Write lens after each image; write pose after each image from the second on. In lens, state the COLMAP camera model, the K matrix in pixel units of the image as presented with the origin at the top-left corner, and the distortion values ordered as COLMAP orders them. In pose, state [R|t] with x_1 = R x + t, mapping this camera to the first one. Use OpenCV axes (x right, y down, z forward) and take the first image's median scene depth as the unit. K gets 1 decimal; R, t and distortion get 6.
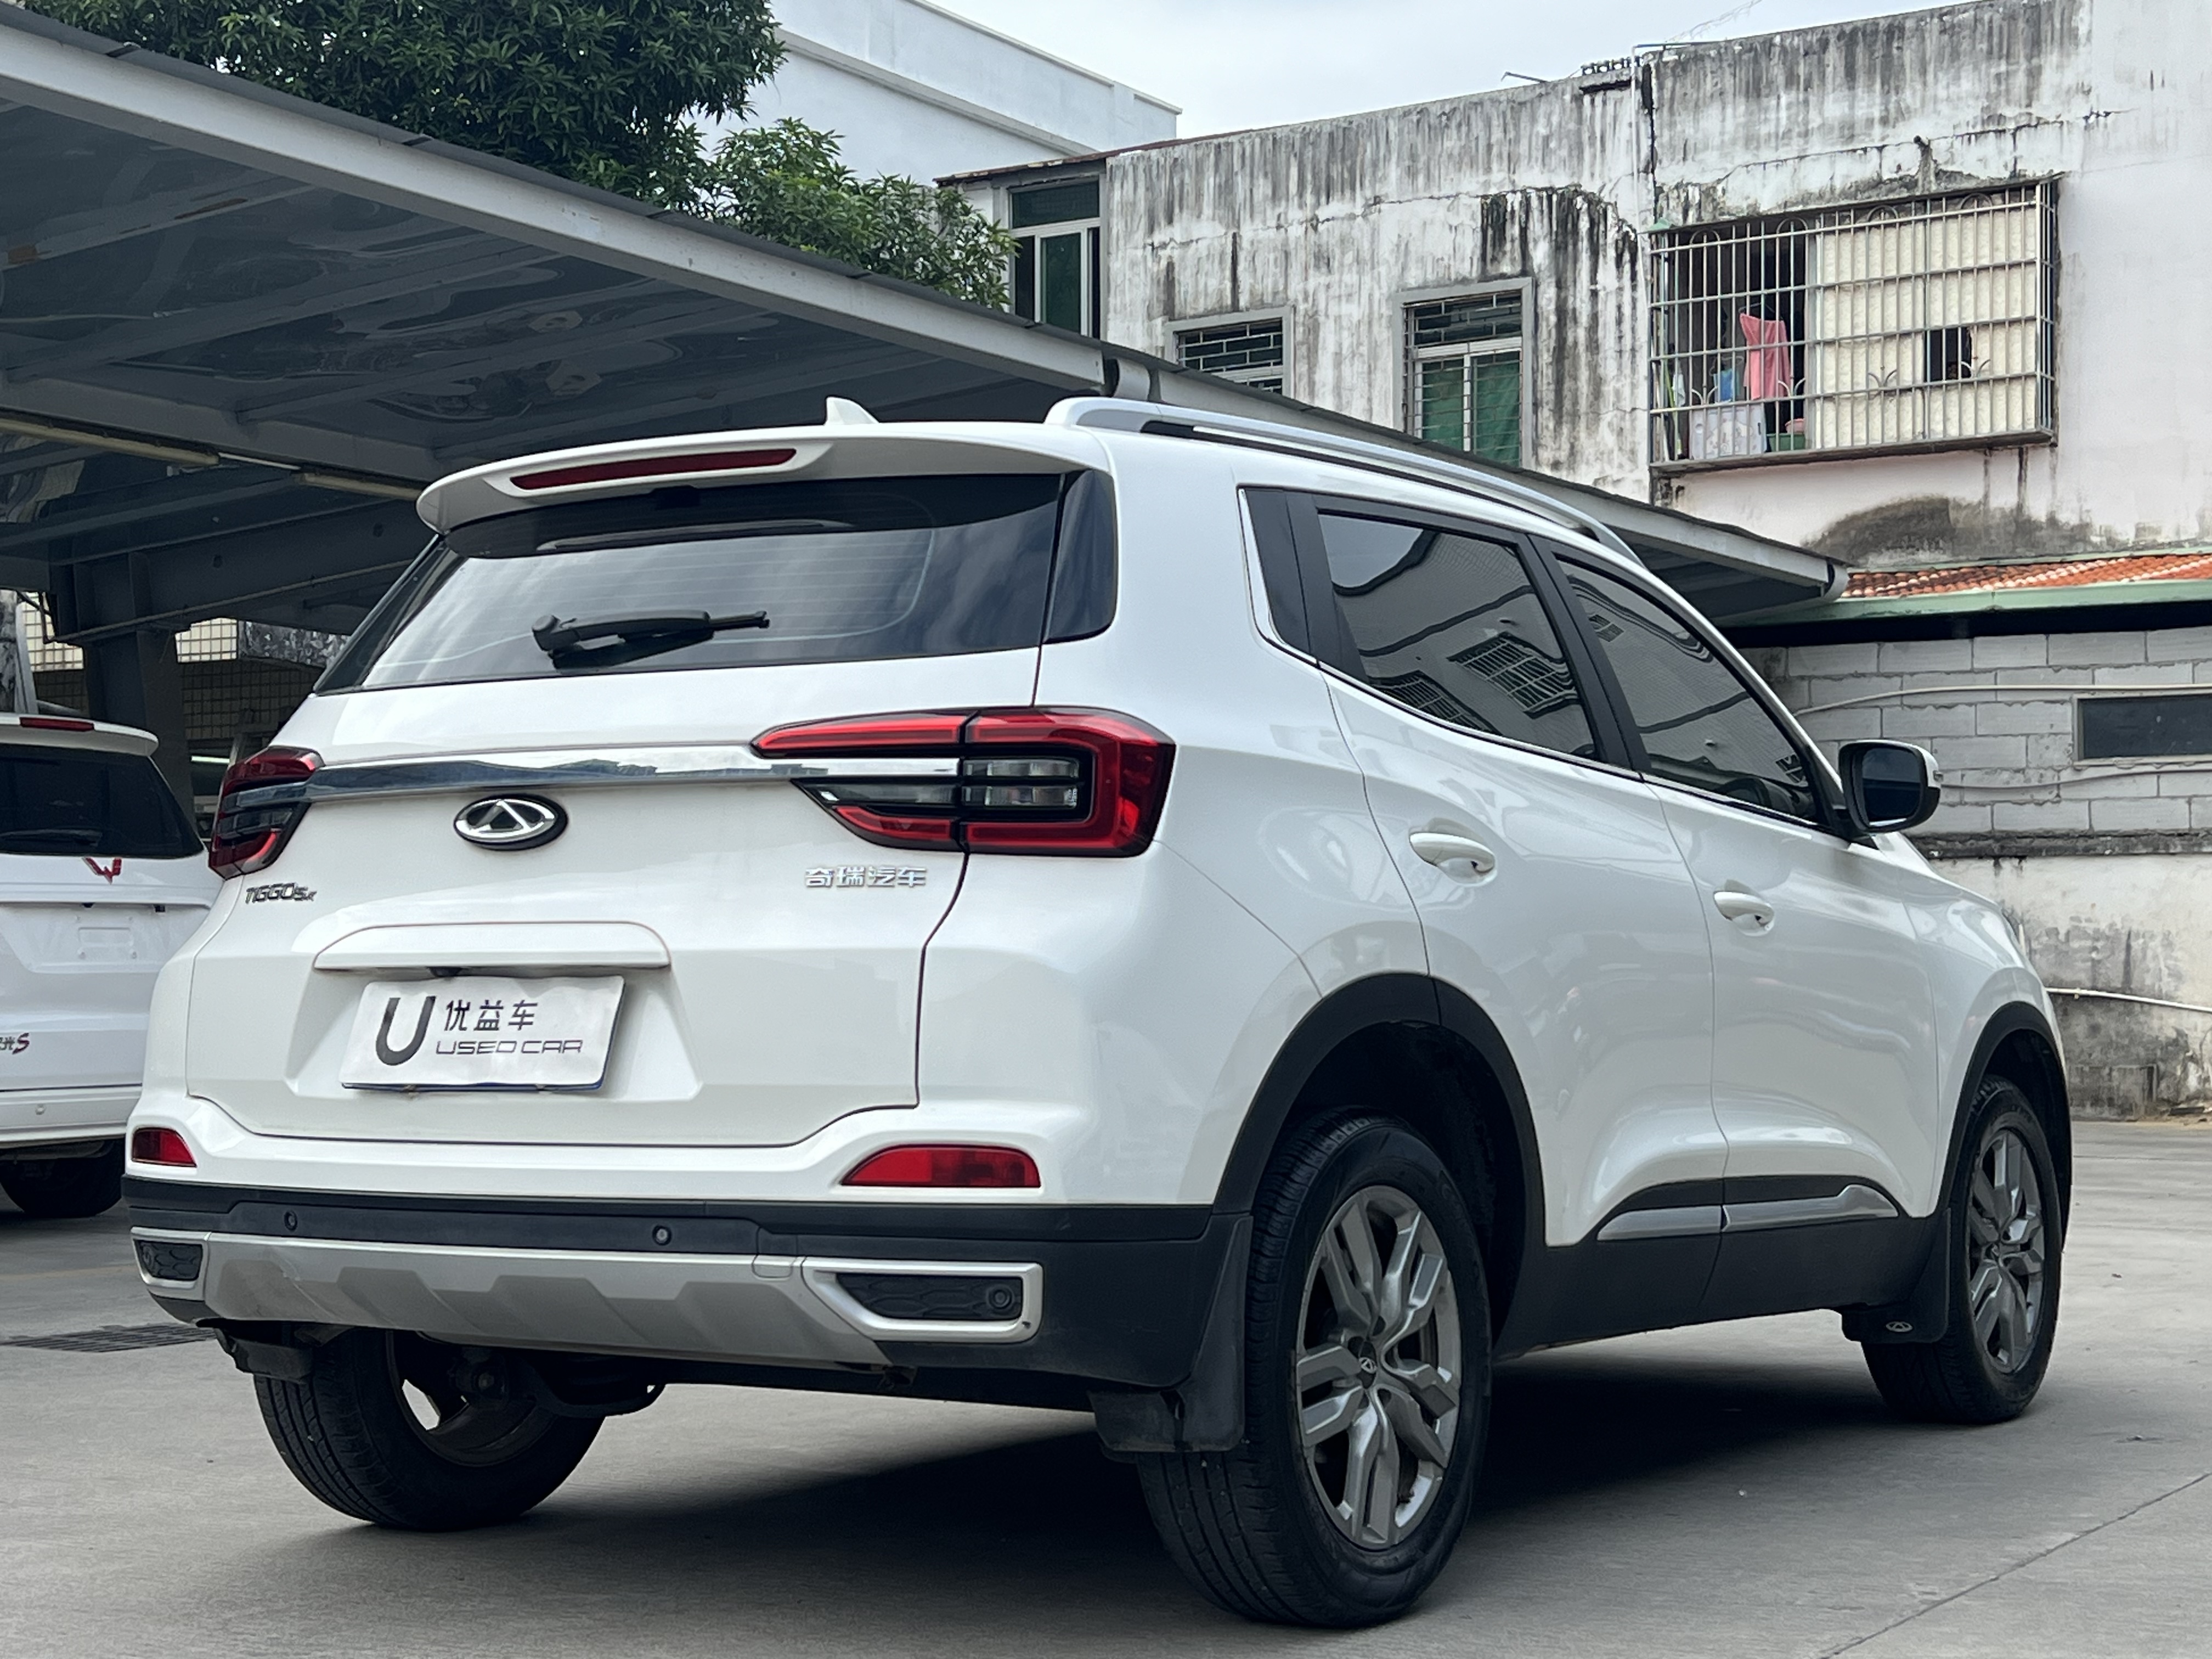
lens RADIAL K [[3404.7, 0, 1106.0], [0, 3404.7, 829.5], [0, 0, 1]] dist [0.214633, -0.739228]
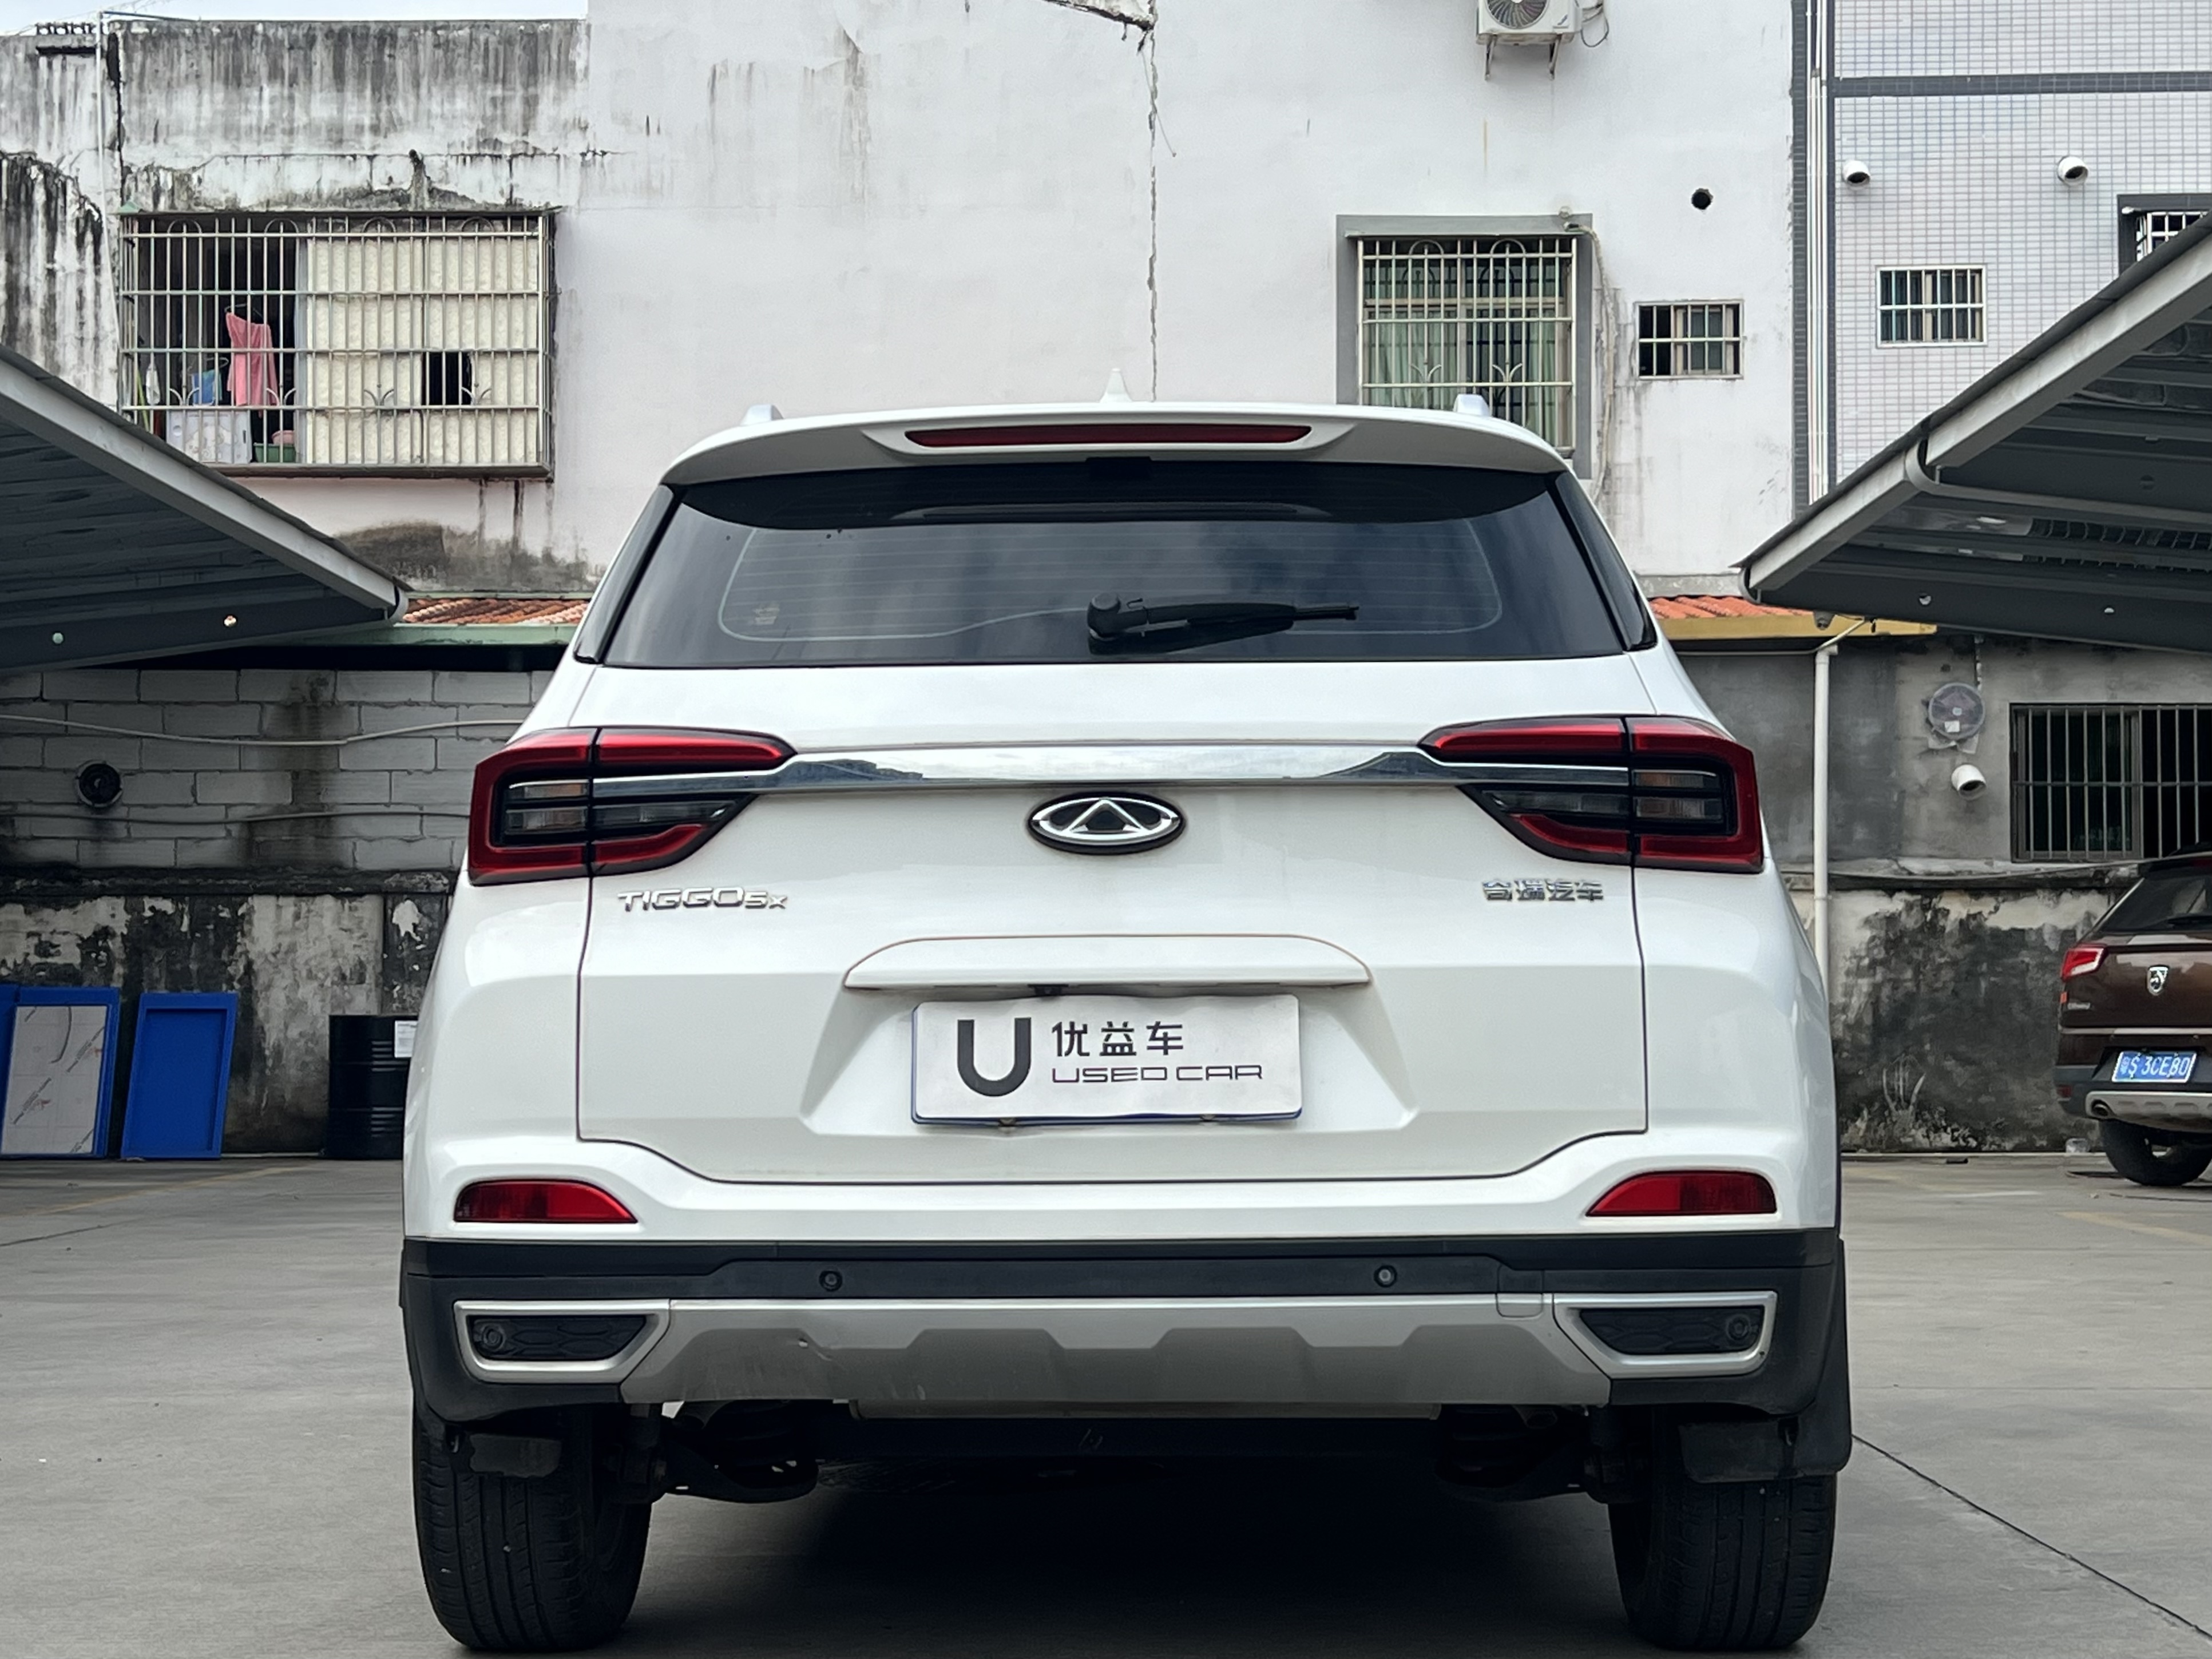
lens RADIAL K [[3550.0, 0, 1067.0], [0, 3550.0, 859.8], [0, 0, 1]] dist [0.223781, -0.803055]
pose [[0.861804, 0.019272, 0.506875, -0.114602], [-0.018068, 0.999810, -0.007294, 0.002536], [-0.506919, -0.002872, 0.861989, 0.036373]]
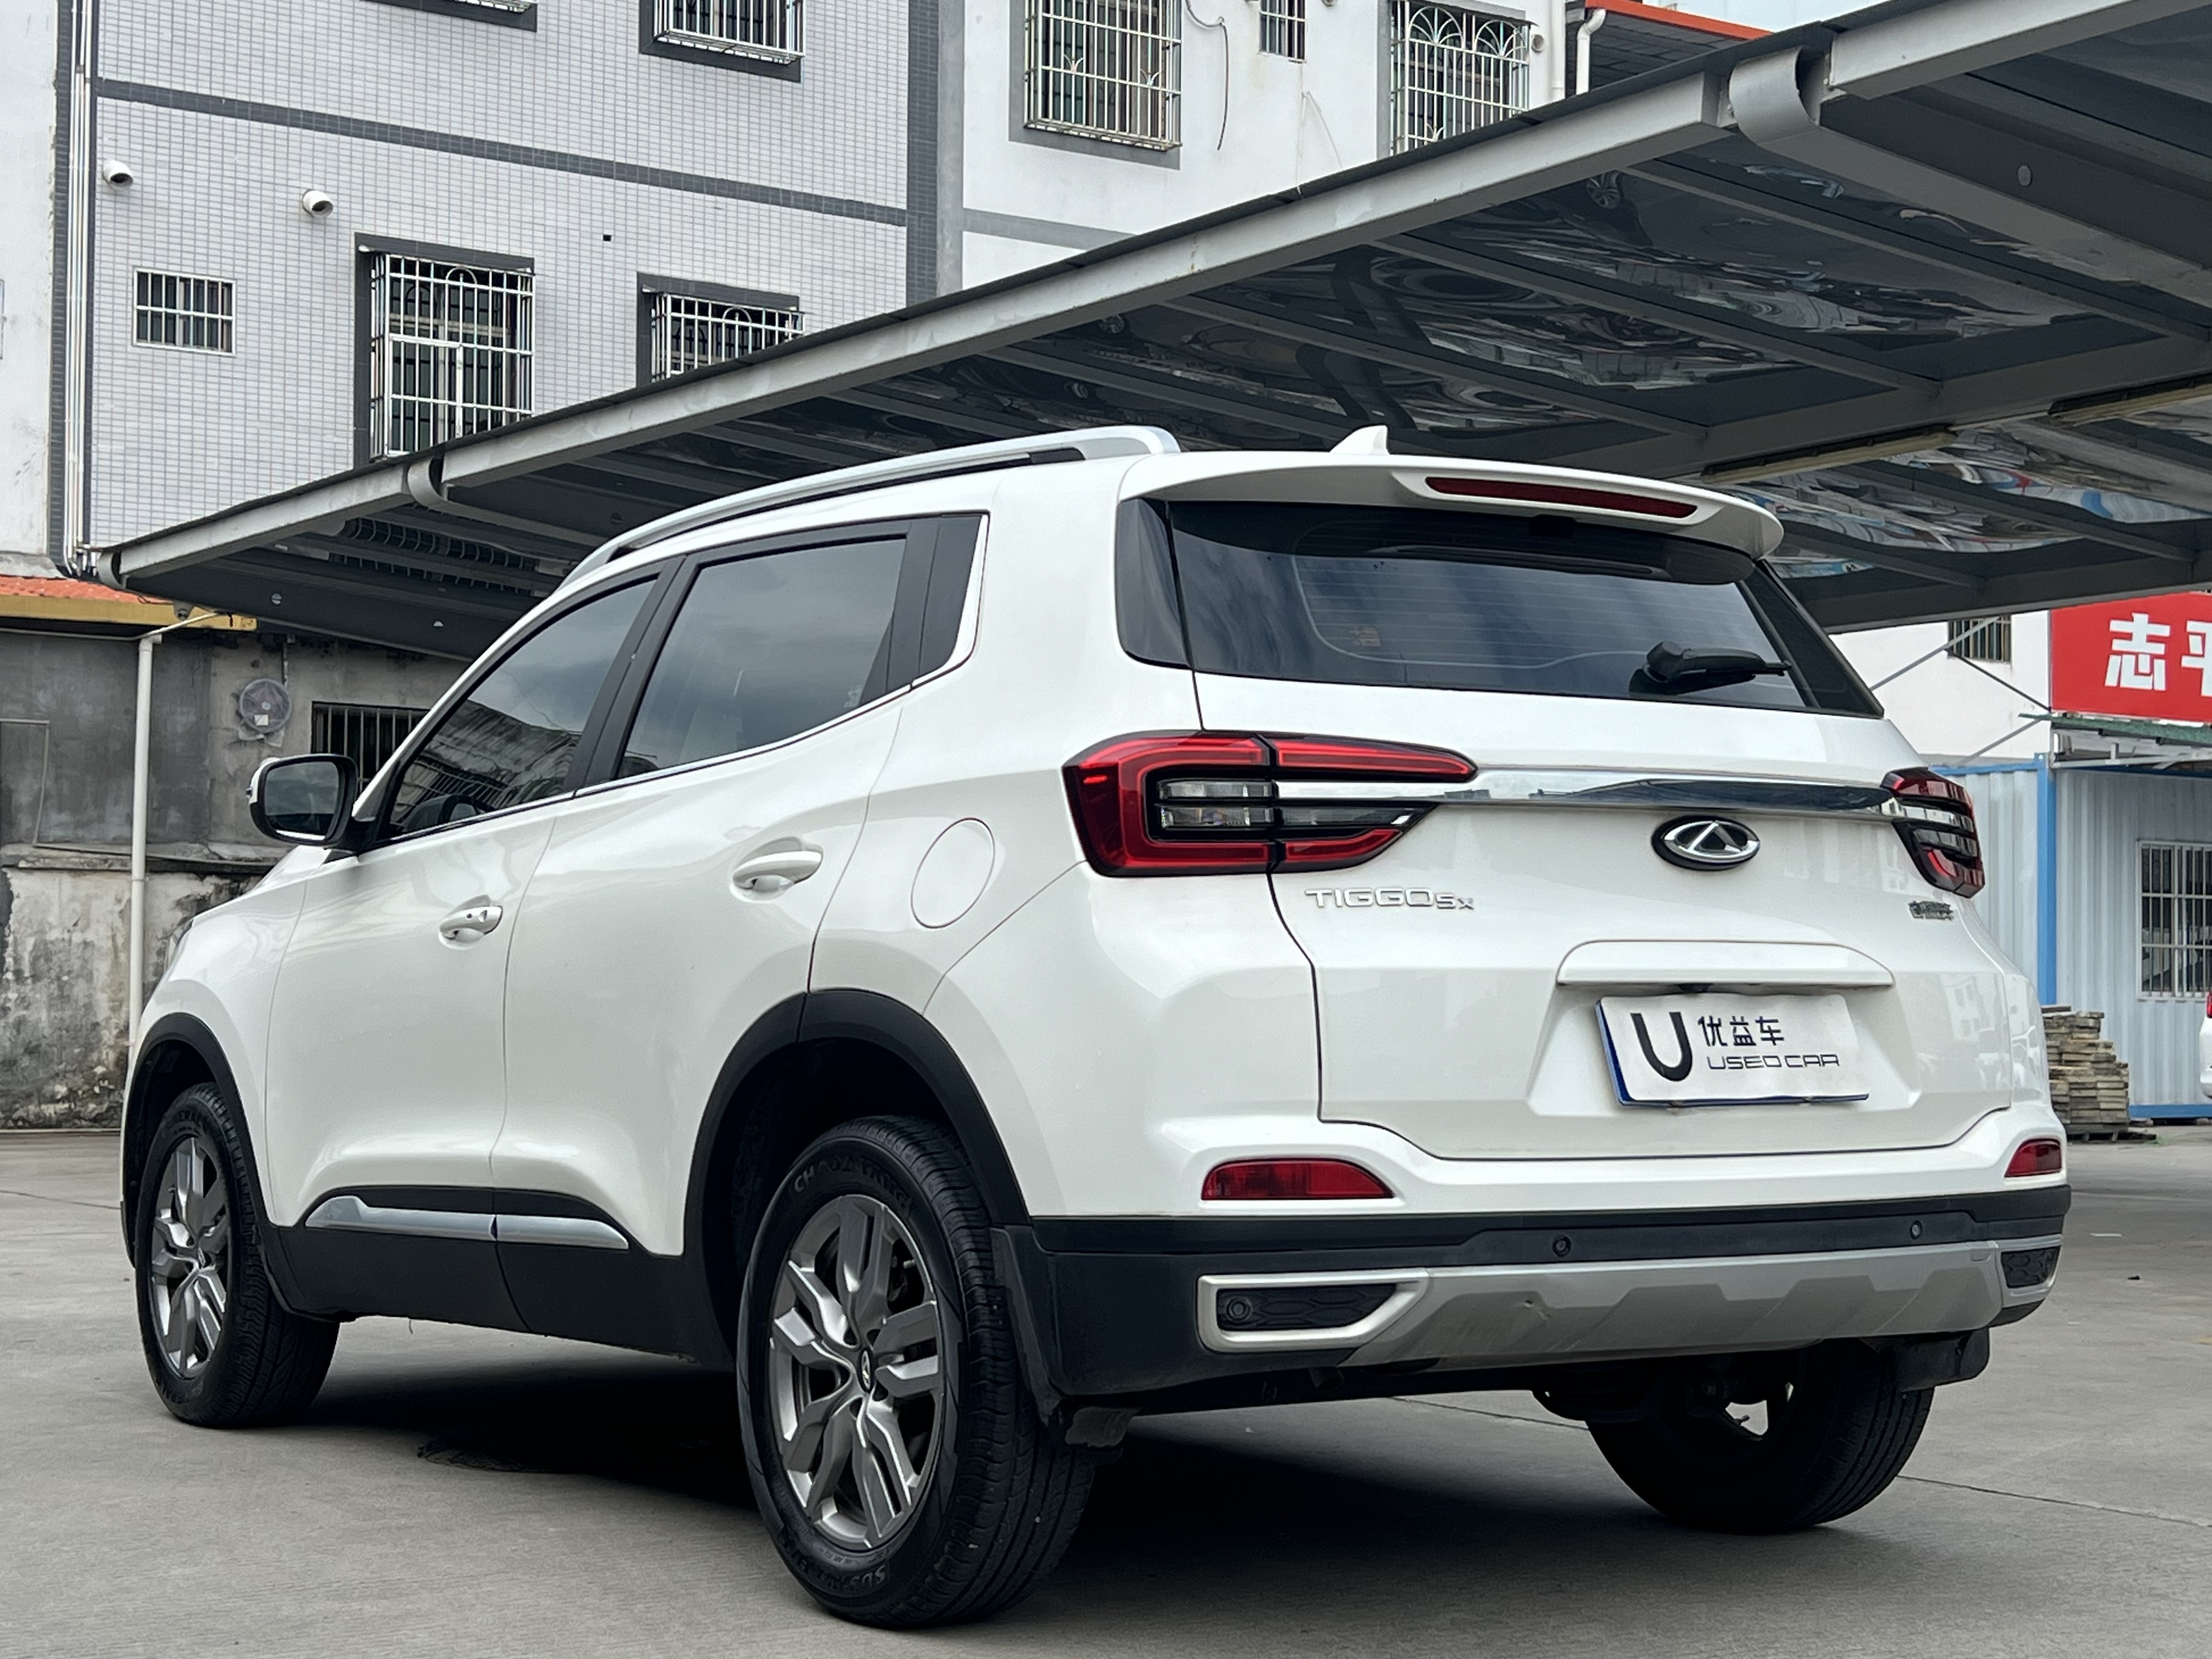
lens RADIAL K [[3404.7, 0, 1106.0], [0, 3404.7, 829.5], [0, 0, 1]] dist [0.214633, -0.739228]
pose [[0.406139, 0.048806, 0.912507, -0.208298], [-0.047507, 0.998350, -0.032253, 0.006250], [-0.912575, -0.030251, 0.407788, 0.131075]]
